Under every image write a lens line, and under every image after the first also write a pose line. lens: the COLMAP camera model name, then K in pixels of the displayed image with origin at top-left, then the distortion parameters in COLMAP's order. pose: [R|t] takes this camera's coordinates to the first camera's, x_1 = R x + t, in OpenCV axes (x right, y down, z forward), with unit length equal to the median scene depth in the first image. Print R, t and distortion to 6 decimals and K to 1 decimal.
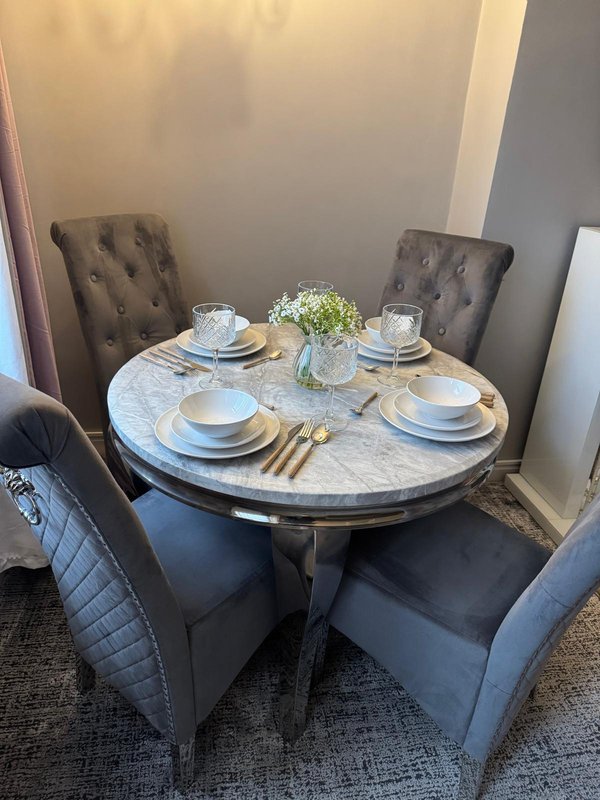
lens RADIAL K [[539.7, 0, 299.3], [0, 539.7, 401.0], [0, 0, 1]] dist [0.048500, -0.003529]
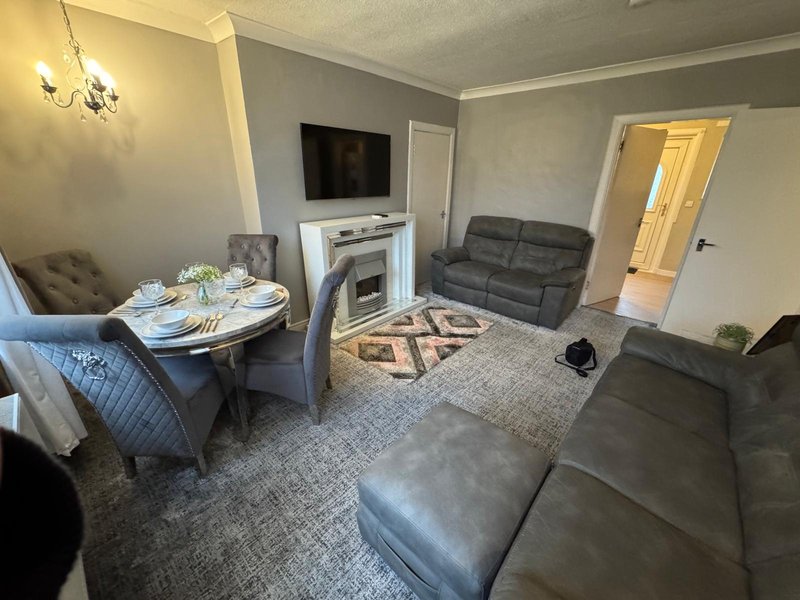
lens RADIAL K [[317.0, 0, 400.5], [0, 317.0, 299.8], [0, 0, 1]] dist [-0.017225, -0.000229]
pose [[0.771992, -0.268283, 0.576240, -0.112565], [0.307234, 0.951122, 0.031216, 0.165808], [-0.556449, 0.152942, 0.816684, -0.588827]]
